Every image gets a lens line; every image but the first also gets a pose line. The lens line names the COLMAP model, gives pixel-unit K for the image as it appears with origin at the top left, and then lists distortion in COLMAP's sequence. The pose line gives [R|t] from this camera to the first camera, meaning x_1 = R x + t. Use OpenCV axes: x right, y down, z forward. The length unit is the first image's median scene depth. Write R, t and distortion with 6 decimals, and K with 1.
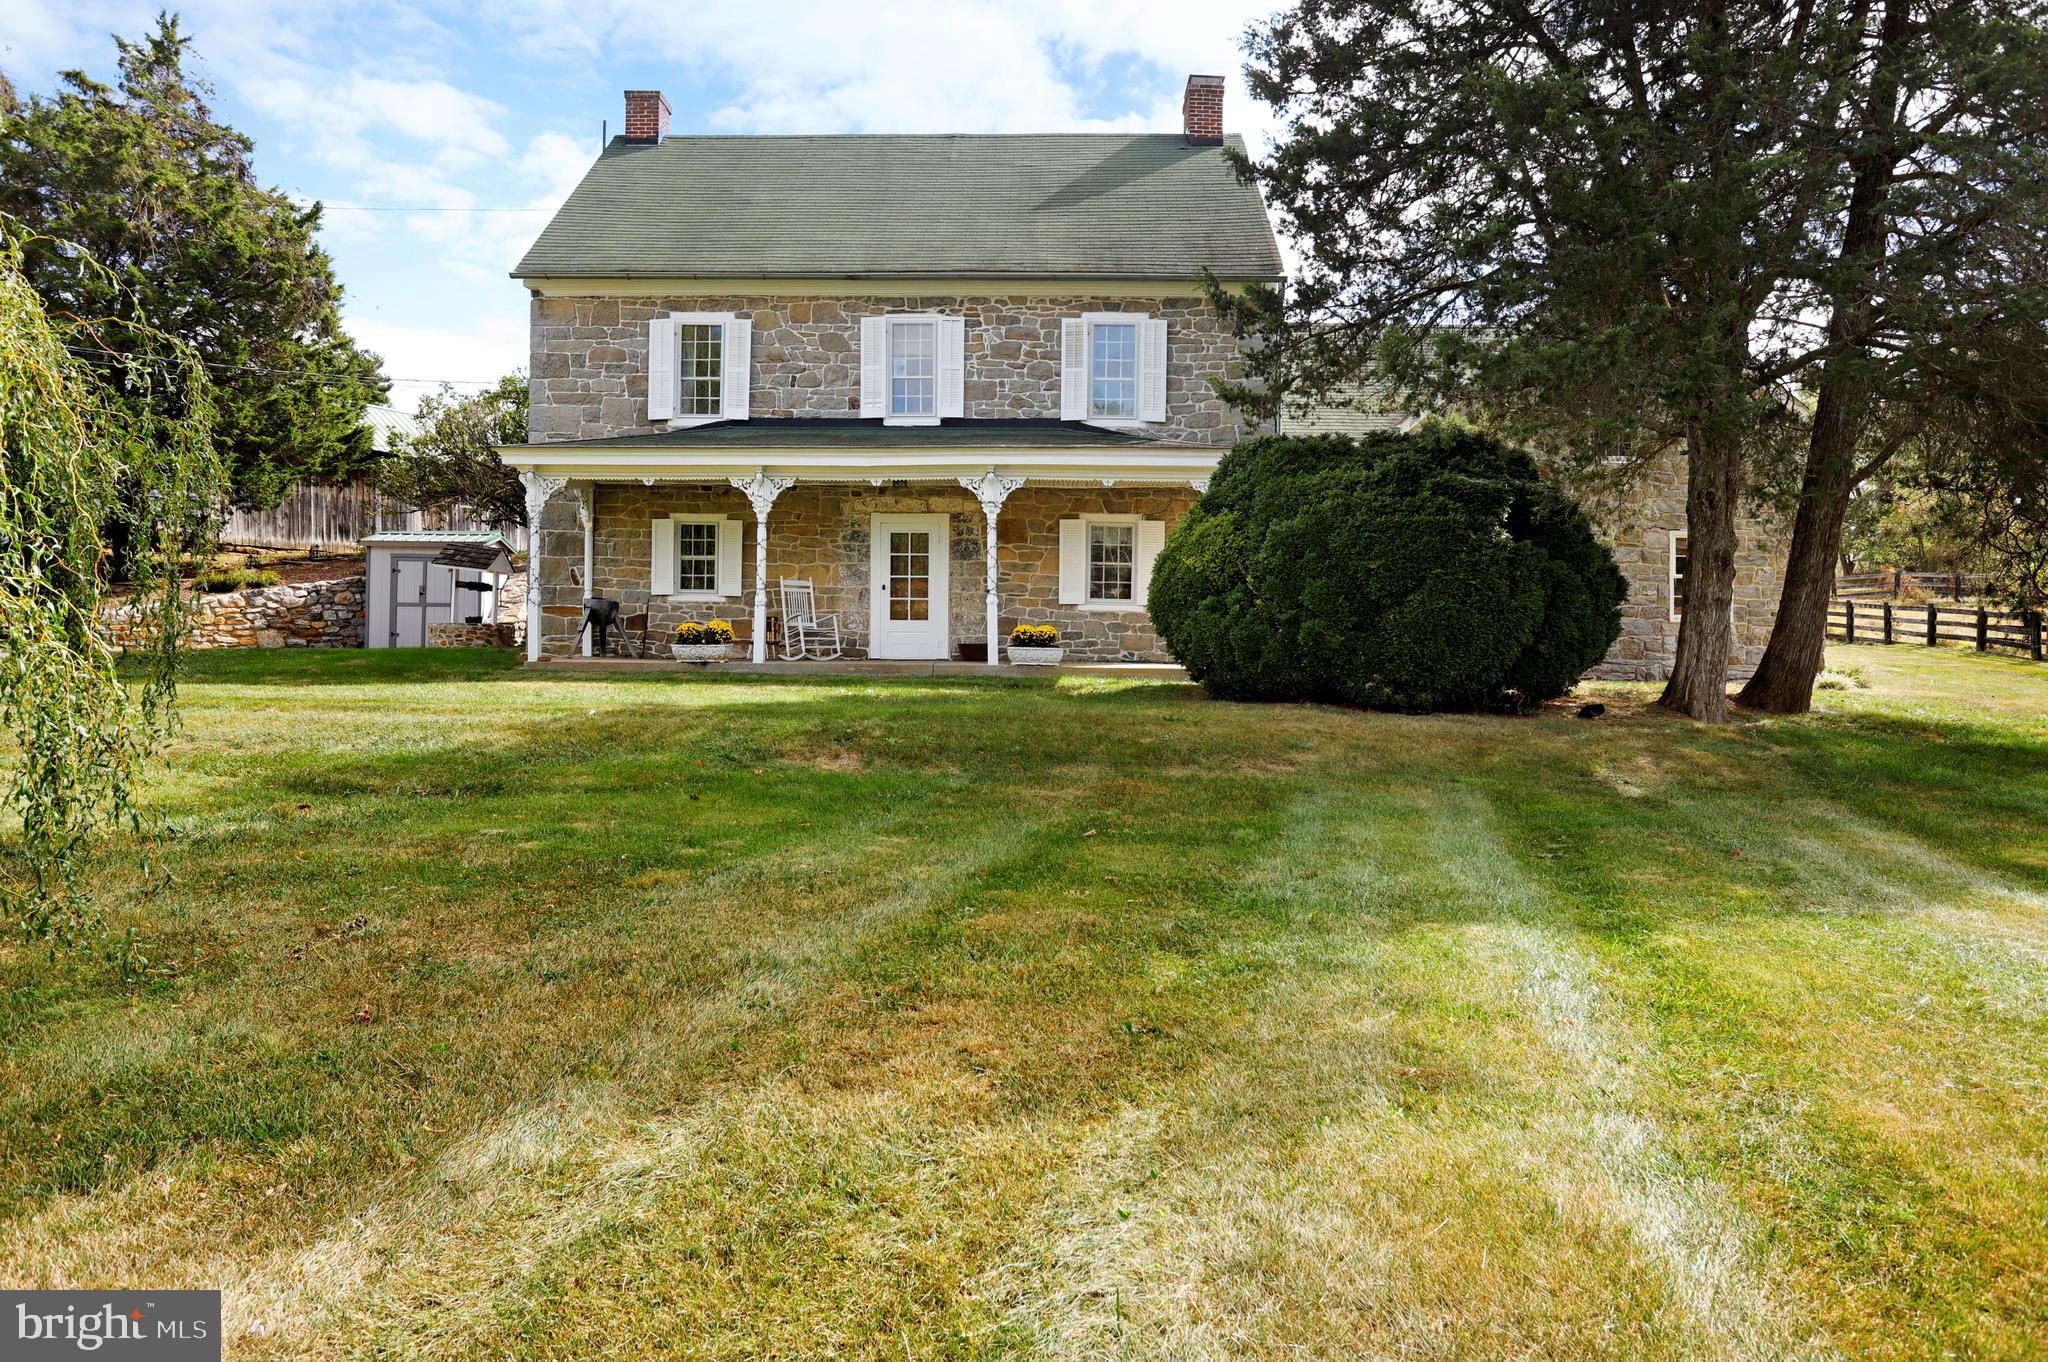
lens RADIAL K [[1321.6, 0, 1024.0], [0, 1321.6, 681.0], [0, 0, 1]] dist [-0.007435, 0.000601]
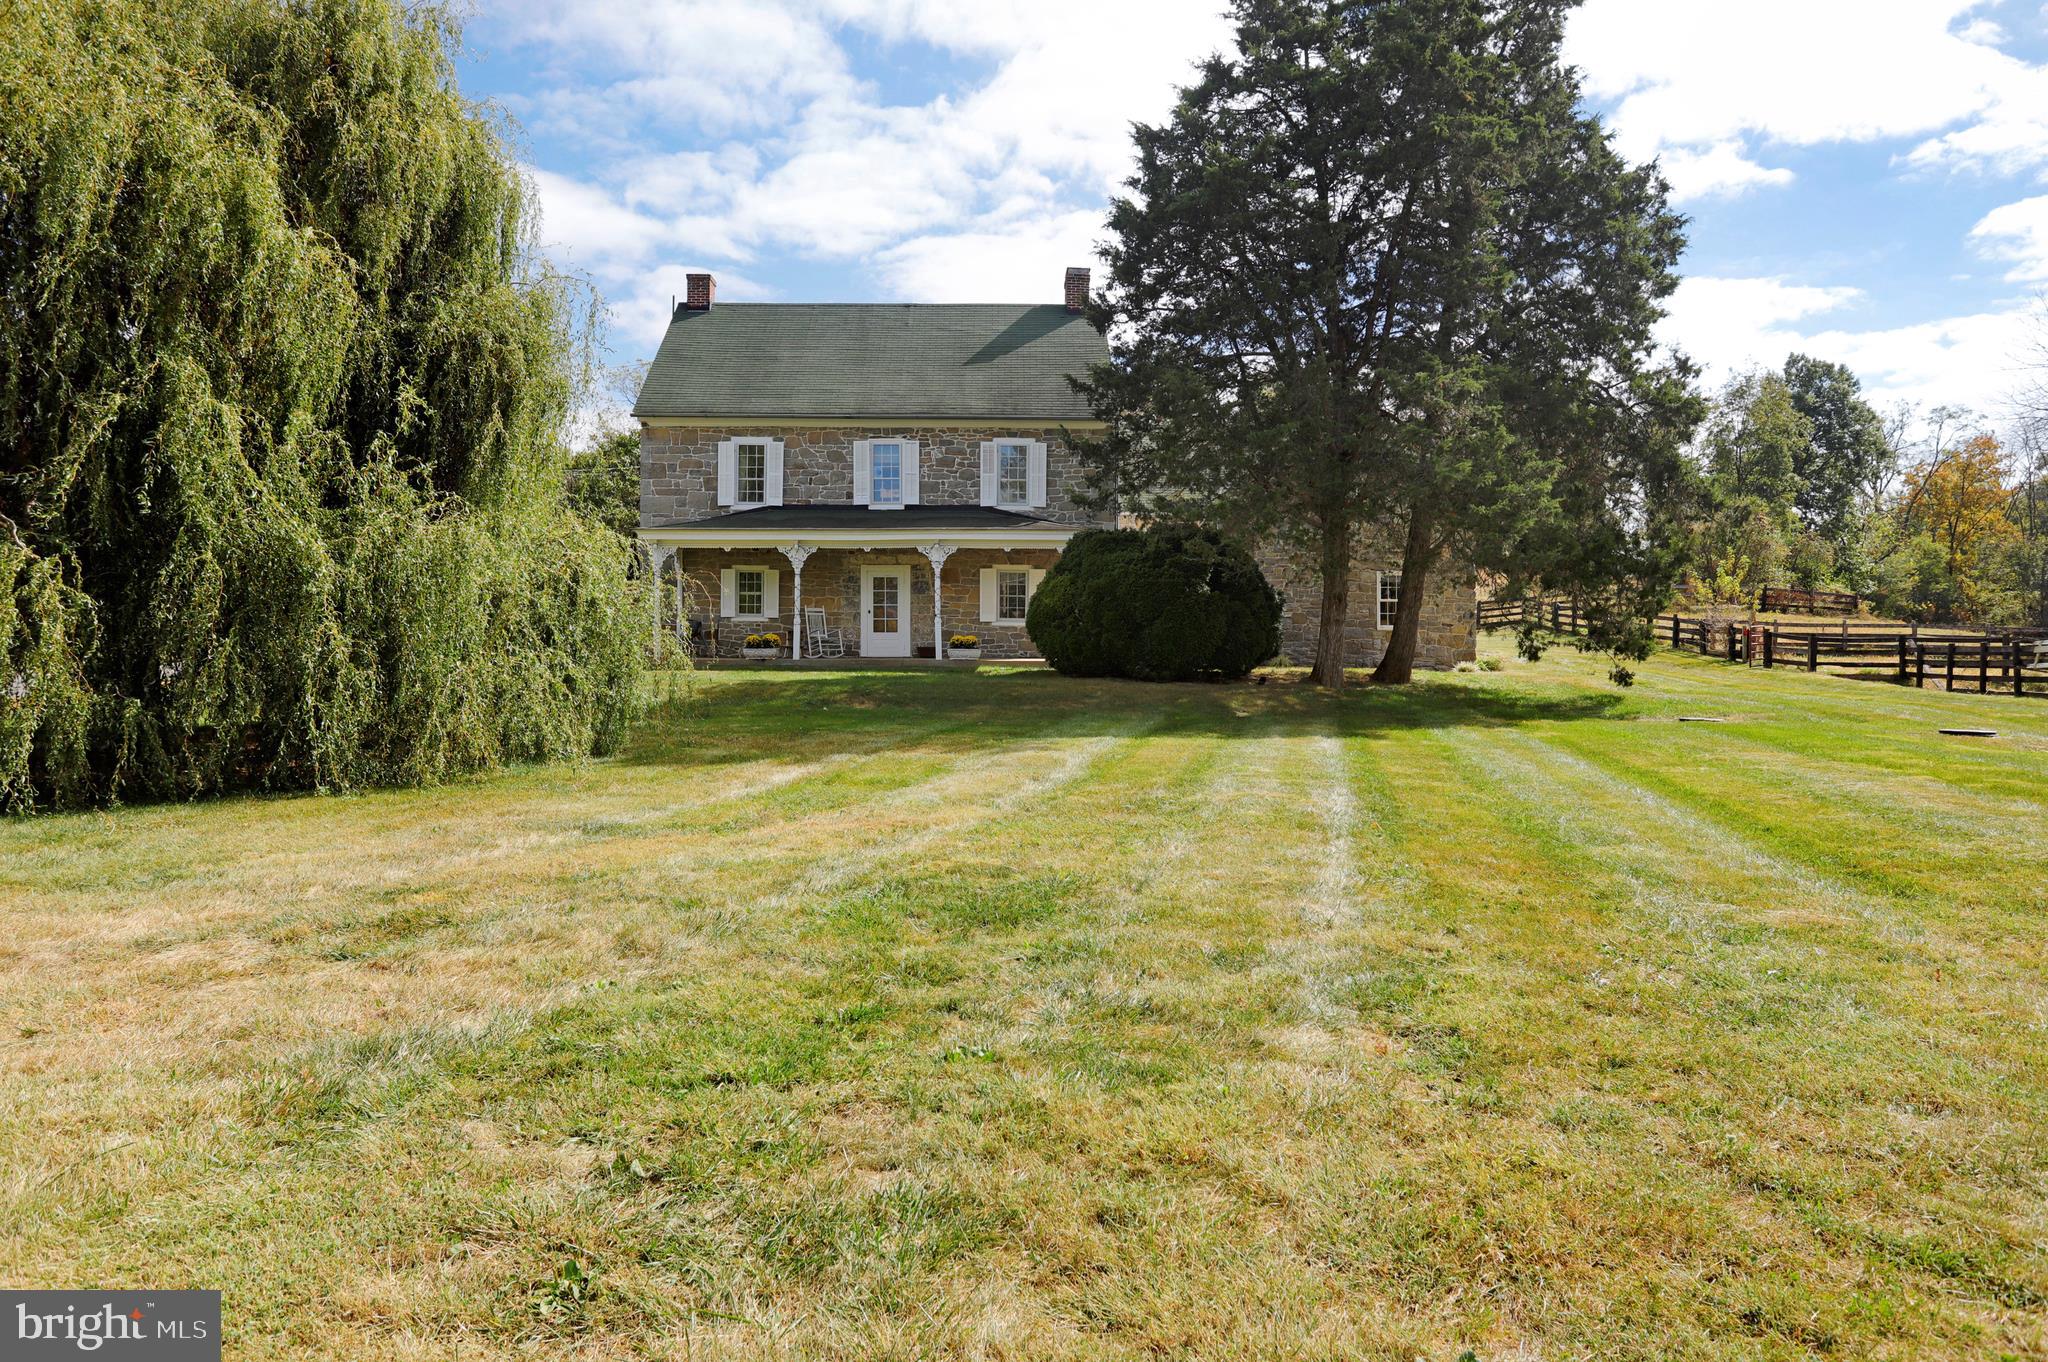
lens RADIAL K [[1321.6, 0, 1024.0], [0, 1321.6, 681.0], [0, 0, 1]] dist [-0.007435, 0.000601]
pose [[0.999142, -0.006966, 0.040828, 0.013898], [0.007043, 0.999974, -0.001744, 0.016354], [-0.040815, 0.002030, 0.999165, -0.590926]]
